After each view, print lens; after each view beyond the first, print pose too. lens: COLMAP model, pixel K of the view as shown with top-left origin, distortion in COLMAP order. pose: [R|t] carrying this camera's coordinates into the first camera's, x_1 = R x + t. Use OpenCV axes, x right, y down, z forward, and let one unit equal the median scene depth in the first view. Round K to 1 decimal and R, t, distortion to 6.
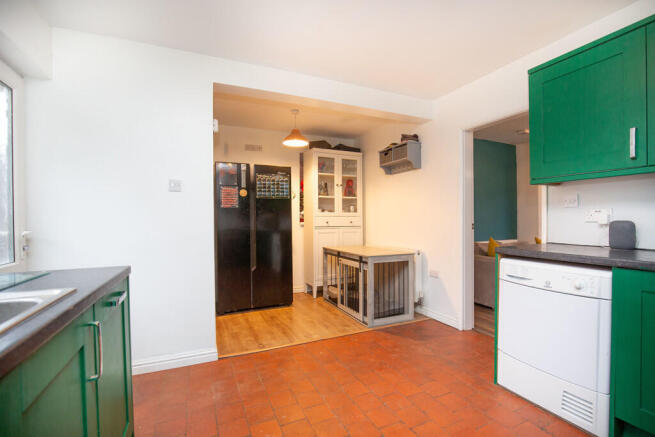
lens RADIAL K [[302.5, 0, 329.5], [0, 302.5, 220.3], [0, 0, 1]] dist [-0.037603, 0.000616]
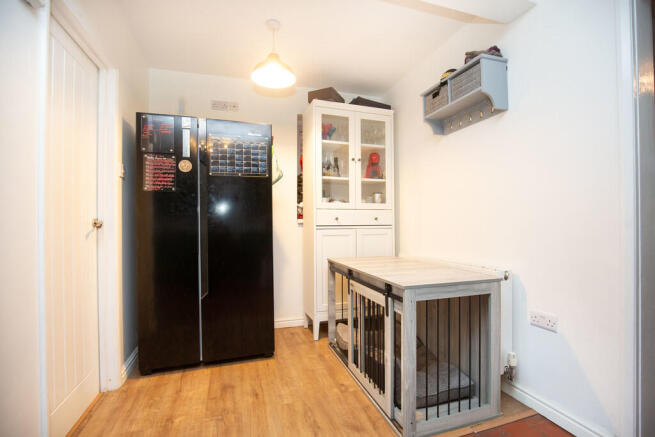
lens RADIAL K [[302.5, 0, 325.5], [0, 302.5, 220.0], [0, 0, 1]] dist [-0.037603, 0.000616]
pose [[0.992164, -0.001207, -0.124934, 0.054724], [-0.000292, 0.999928, -0.011981, 0.019466], [0.124940, 0.011923, 0.992093, 0.432772]]
